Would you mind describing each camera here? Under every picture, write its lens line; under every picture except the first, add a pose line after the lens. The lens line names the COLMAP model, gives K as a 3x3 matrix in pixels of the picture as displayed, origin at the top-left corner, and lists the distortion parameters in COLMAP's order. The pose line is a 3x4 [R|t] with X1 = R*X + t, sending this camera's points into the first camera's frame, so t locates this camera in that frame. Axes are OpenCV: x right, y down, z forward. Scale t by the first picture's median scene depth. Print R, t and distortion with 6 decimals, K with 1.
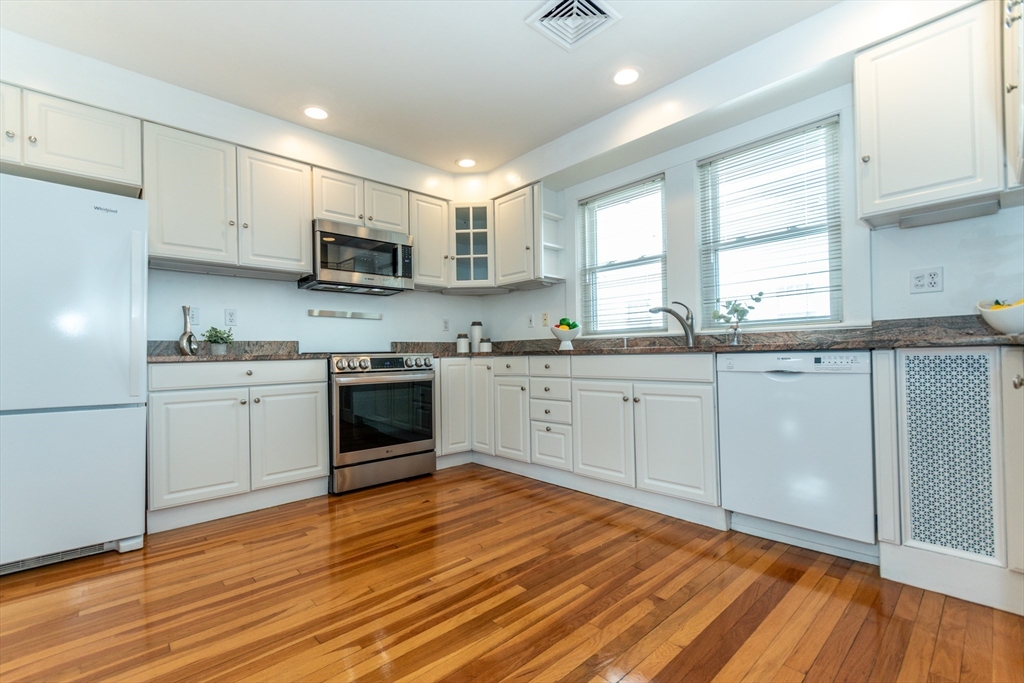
lens RADIAL K [[456.2, 0, 493.4], [0, 456.2, 349.4], [0, 0, 1]] dist [0.000355, 0.000196]
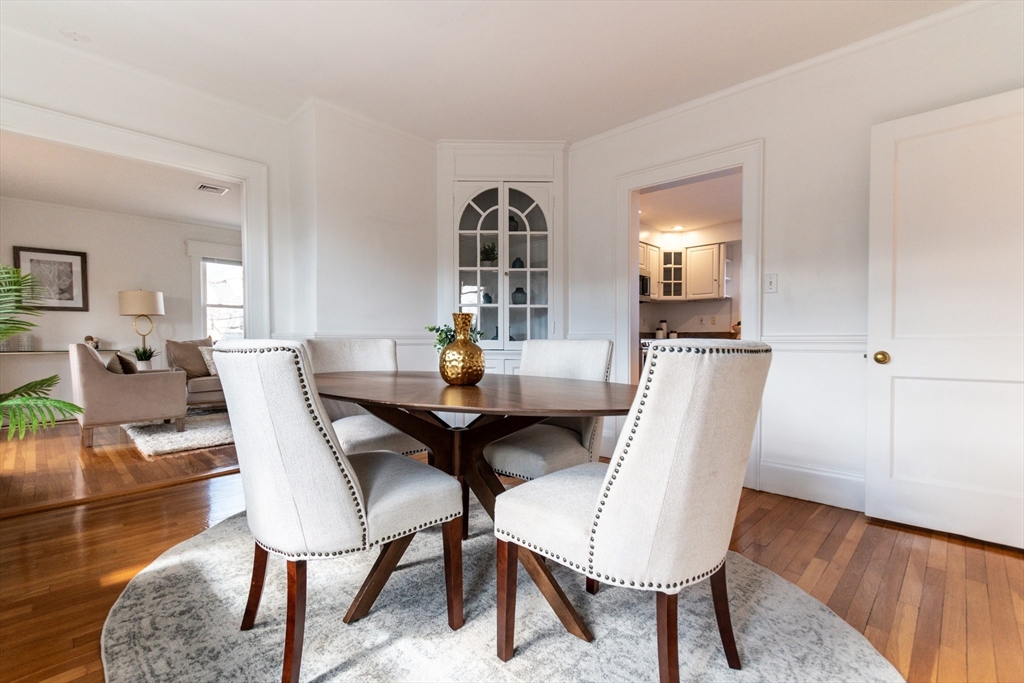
lens RADIAL K [[469.1, 0, 494.6], [0, 469.1, 344.9], [0, 0, 1]] dist [0.000174, -0.000023]
pose [[0.997945, 0.018799, 0.061261, -0.991894], [-0.020017, 0.999613, 0.019326, 0.009998], [-0.060874, -0.020512, 0.997935, -0.848693]]
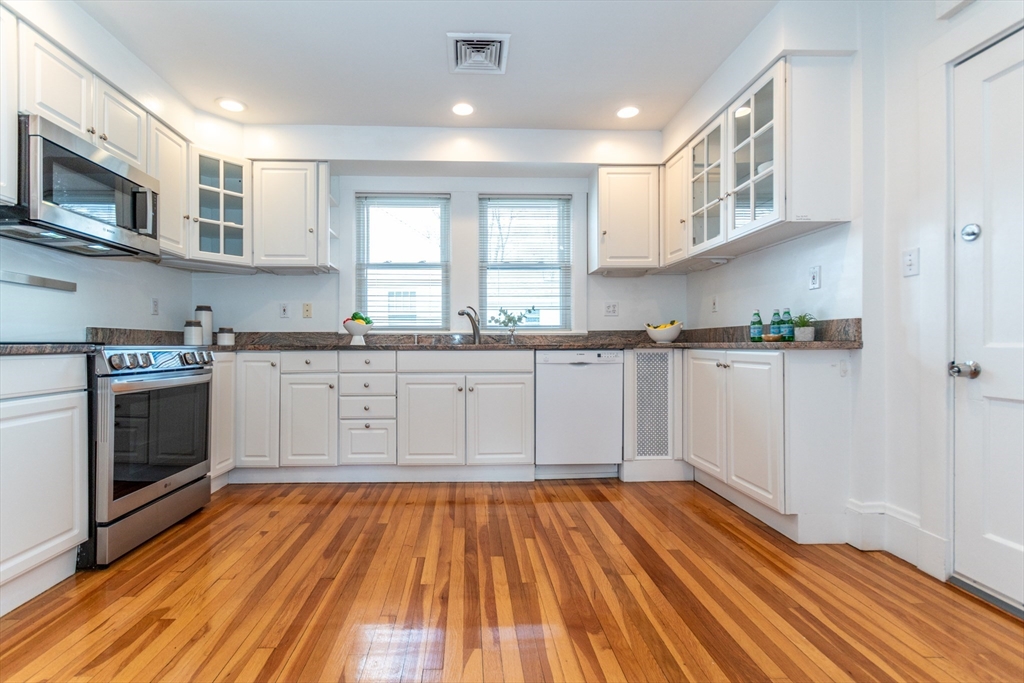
lens RADIAL K [[469.1, 0, 494.6], [0, 469.1, 344.9], [0, 0, 1]] dist [0.000174, -0.000023]
pose [[0.628814, 0.018314, 0.777340, -0.465451], [-0.018473, 0.999792, -0.008612, 0.004909], [-0.777337, -0.008945, 0.629021, 0.153504]]
